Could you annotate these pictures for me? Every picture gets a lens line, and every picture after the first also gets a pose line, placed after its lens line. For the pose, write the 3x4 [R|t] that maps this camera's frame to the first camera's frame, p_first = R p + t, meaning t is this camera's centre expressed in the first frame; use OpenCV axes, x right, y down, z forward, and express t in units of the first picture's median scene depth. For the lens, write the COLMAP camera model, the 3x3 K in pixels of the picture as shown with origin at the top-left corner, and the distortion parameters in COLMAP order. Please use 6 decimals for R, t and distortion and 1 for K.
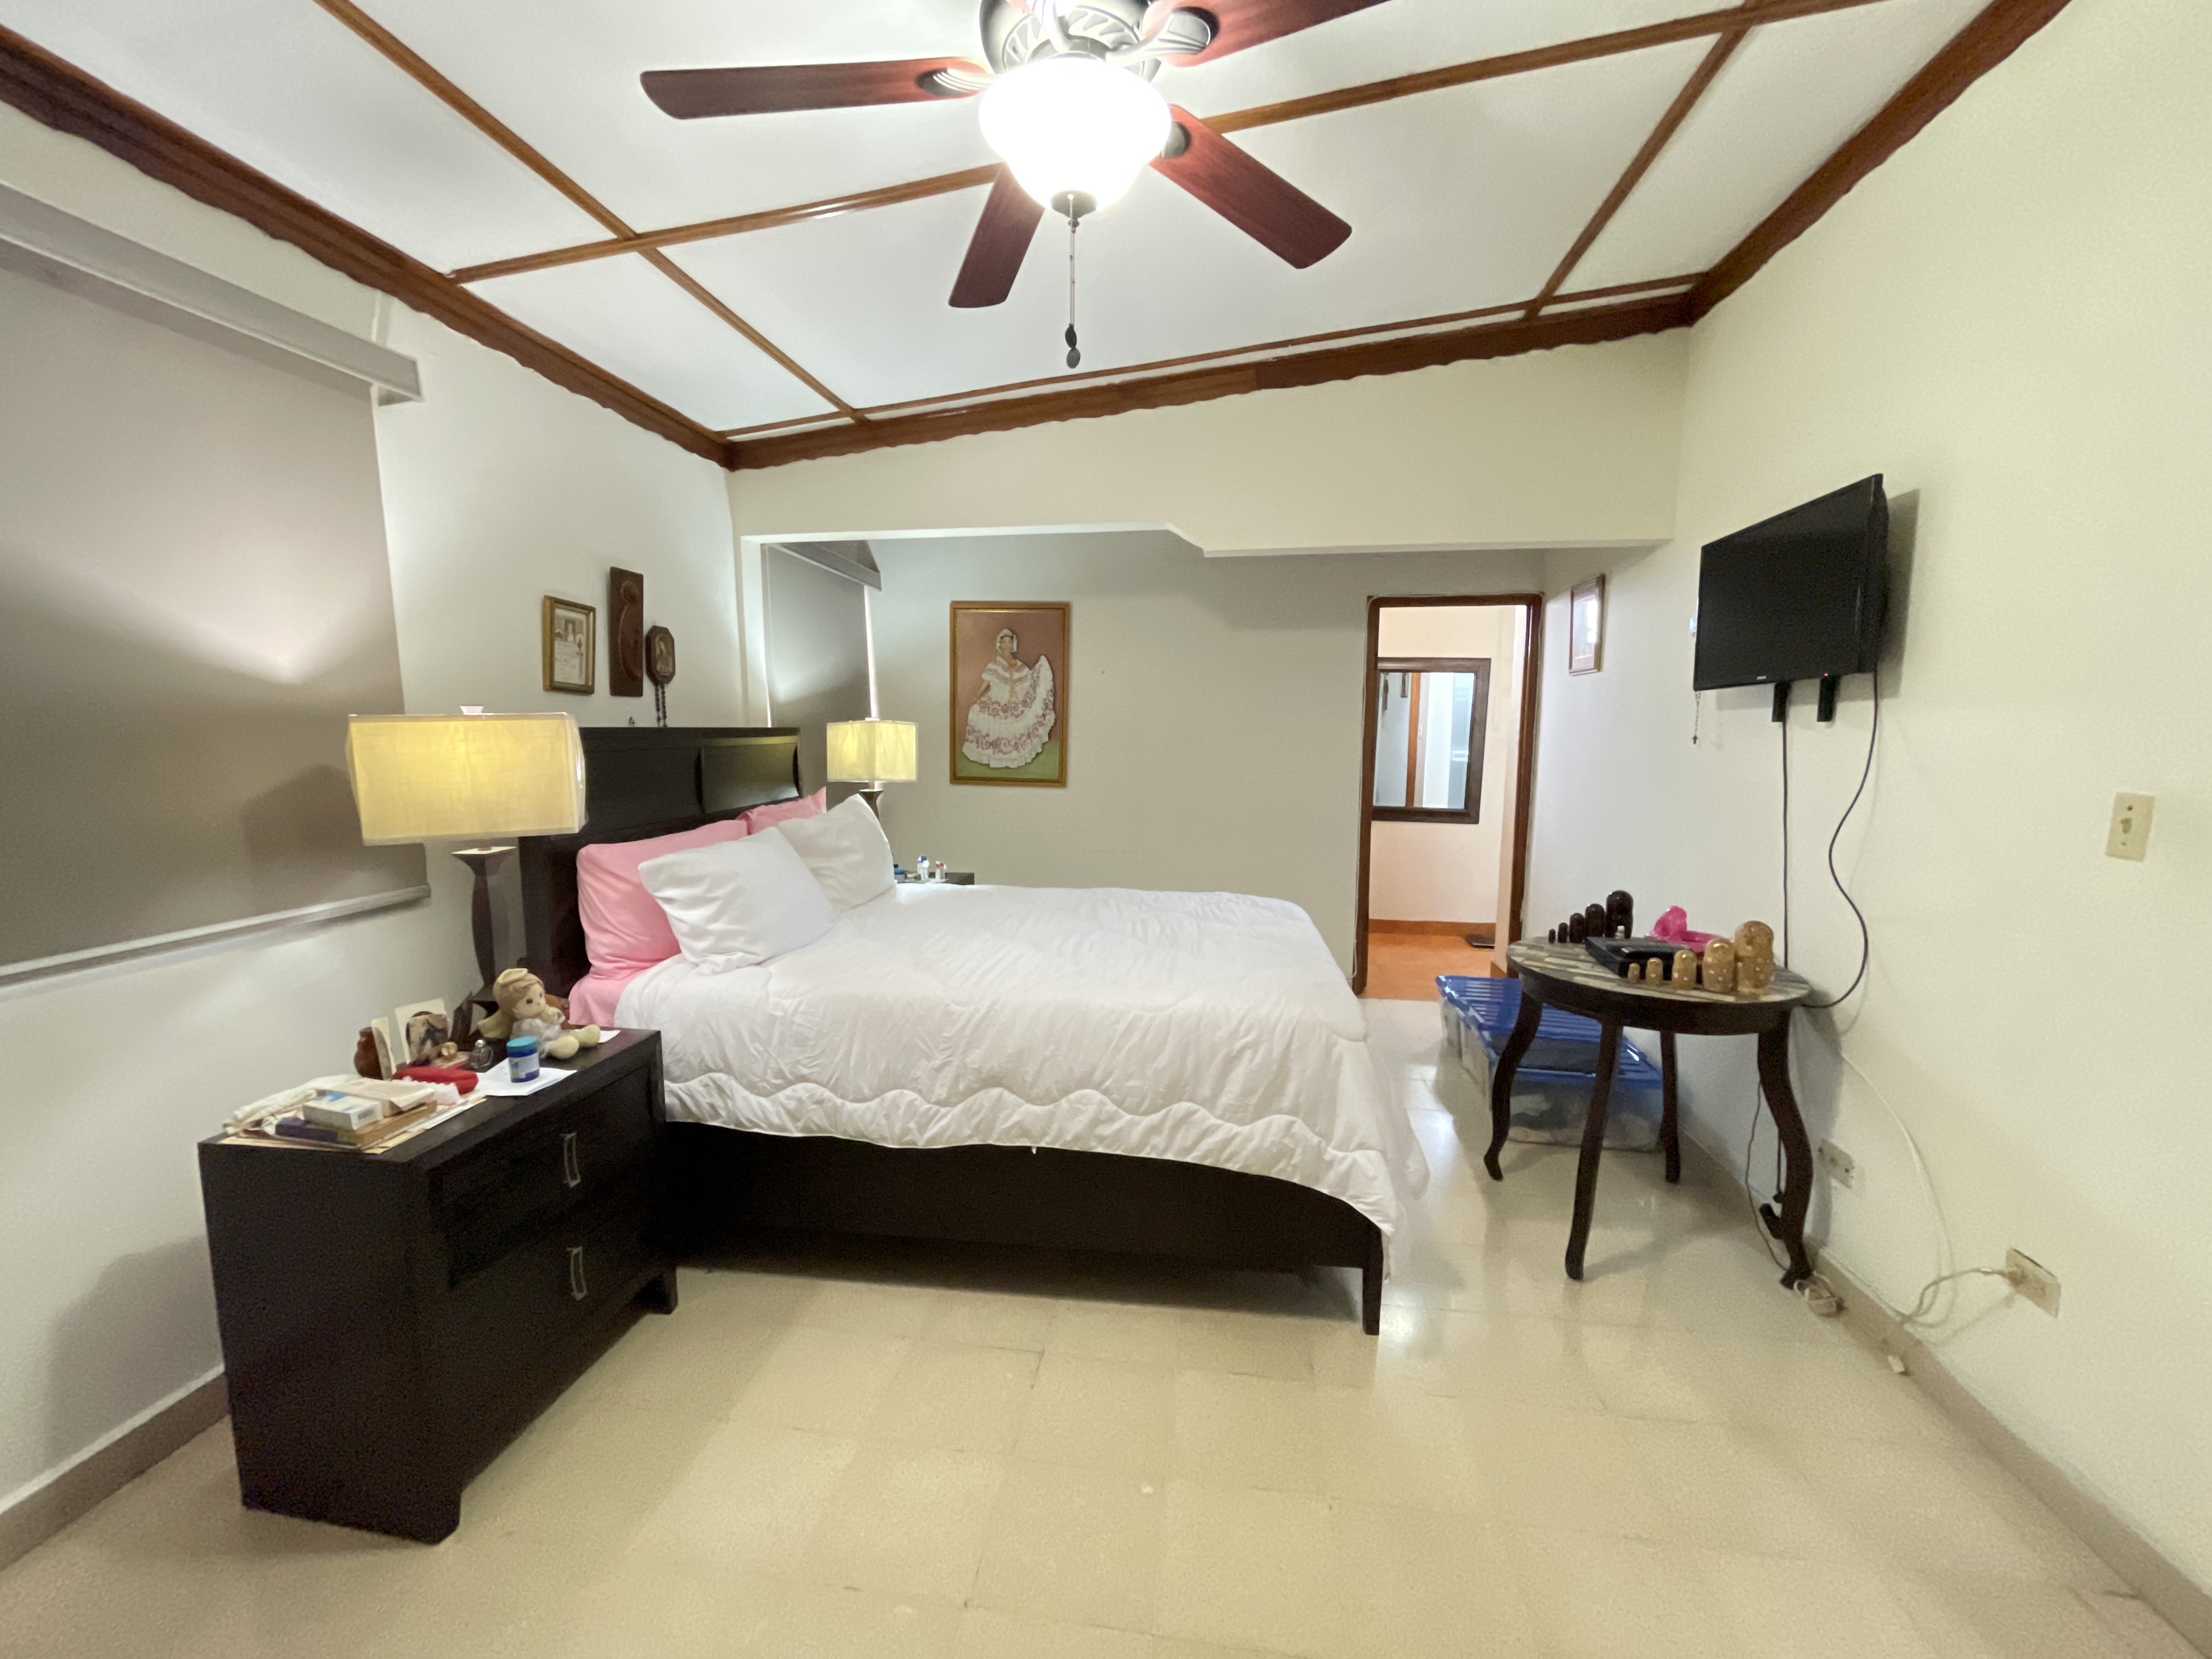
lens RADIAL K [[880.5, 0, 1098.5], [0, 880.5, 833.7], [0, 0, 1]] dist [-0.003094, -0.001193]
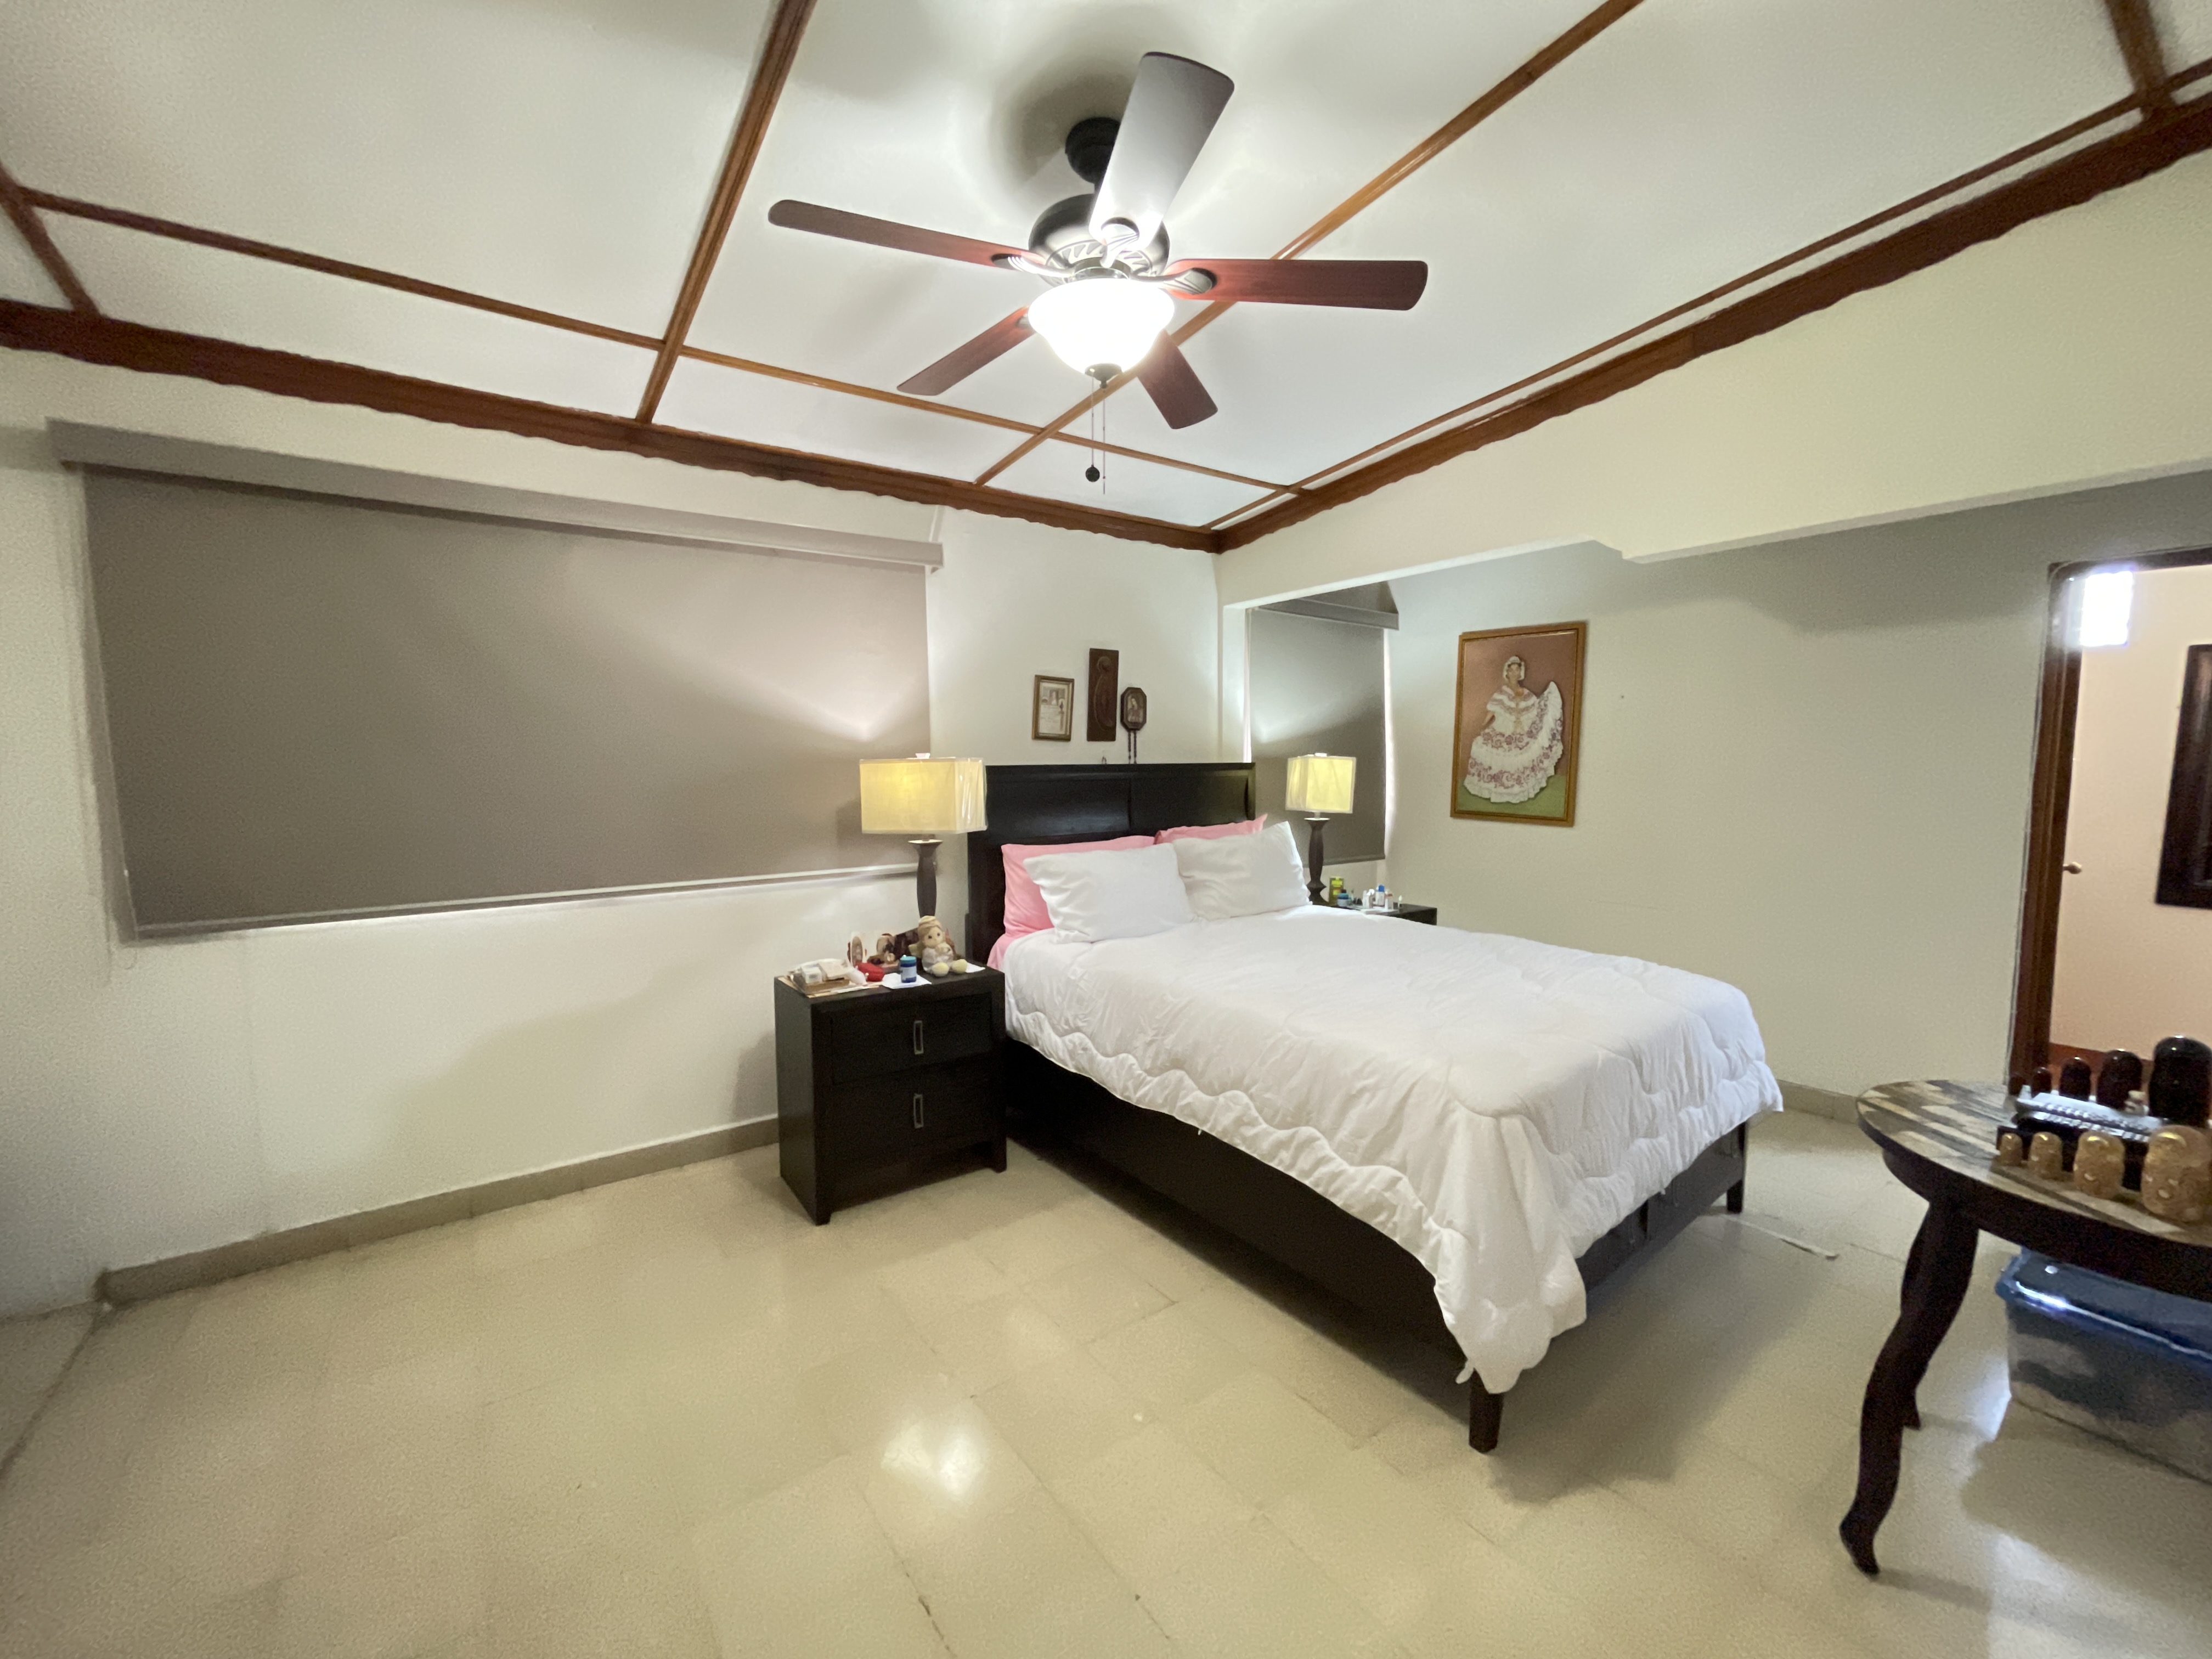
lens RADIAL K [[880.5, 0, 1111.4], [0, 880.5, 835.6], [0, 0, 1]] dist [-0.003094, -0.001193]
pose [[0.707221, 0.057951, -0.704613, 0.579962], [-0.078500, 0.996909, 0.003199, -0.020478], [0.702621, 0.053050, 0.709584, 0.071133]]
